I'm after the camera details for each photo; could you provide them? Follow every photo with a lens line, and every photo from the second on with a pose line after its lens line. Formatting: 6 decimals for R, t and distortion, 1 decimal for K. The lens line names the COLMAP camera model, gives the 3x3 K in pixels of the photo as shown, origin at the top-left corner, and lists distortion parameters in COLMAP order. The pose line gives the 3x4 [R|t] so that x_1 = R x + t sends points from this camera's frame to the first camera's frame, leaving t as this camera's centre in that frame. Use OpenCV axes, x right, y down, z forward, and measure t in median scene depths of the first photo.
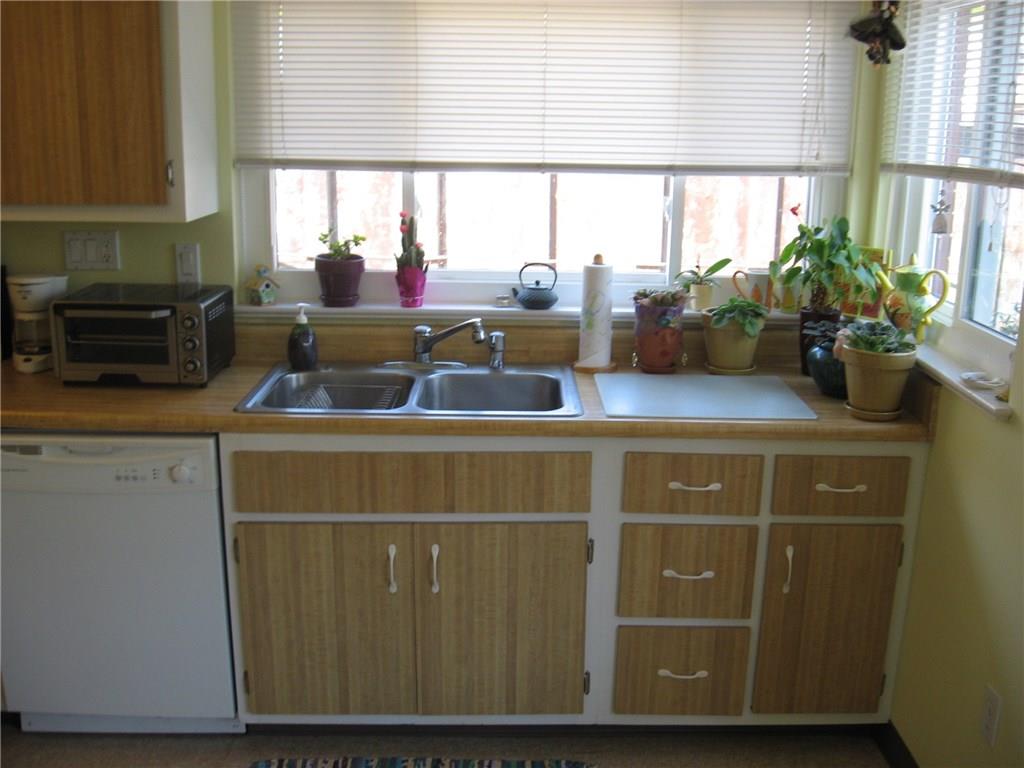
lens RADIAL K [[1049.3, 0, 511.6], [0, 1049.3, 385.0], [0, 0, 1]] dist [-0.113390, 0.000000]
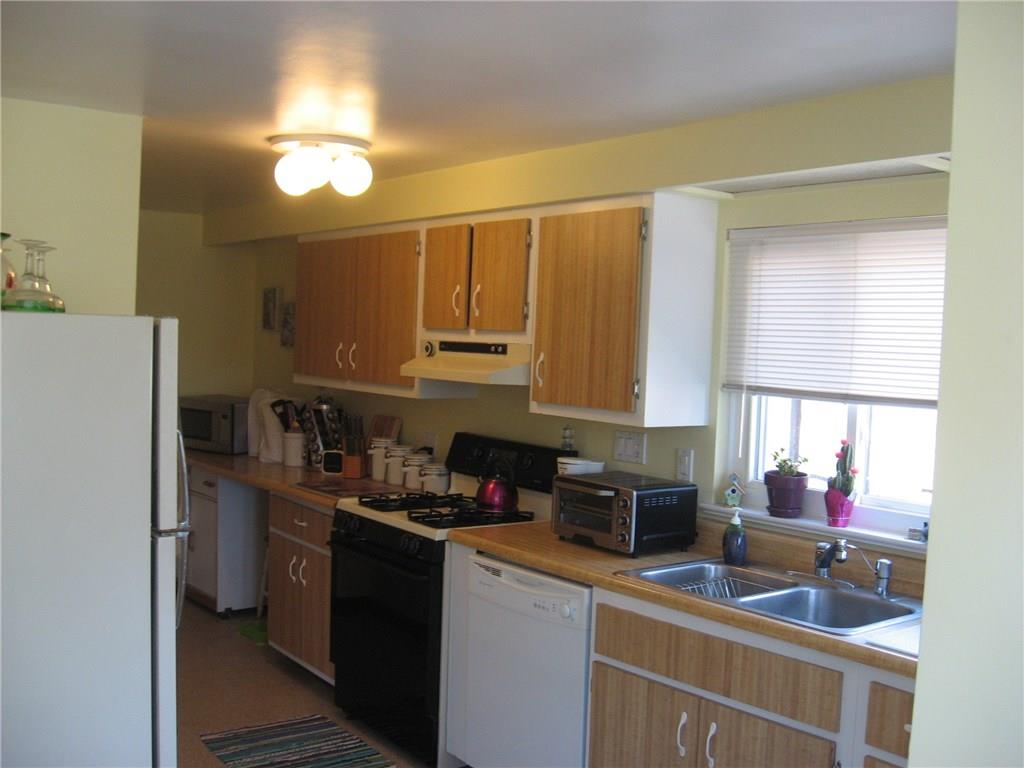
lens RADIAL K [[1049.3, 0, 512.1], [0, 1049.3, 384.2], [0, 0, 1]] dist [-0.113390, 0.000000]
pose [[0.615368, 0.038691, -0.787290, 0.616281], [-0.223258, 0.966450, -0.127009, -0.007645], [0.755962, 0.253926, 0.603360, 0.082398]]
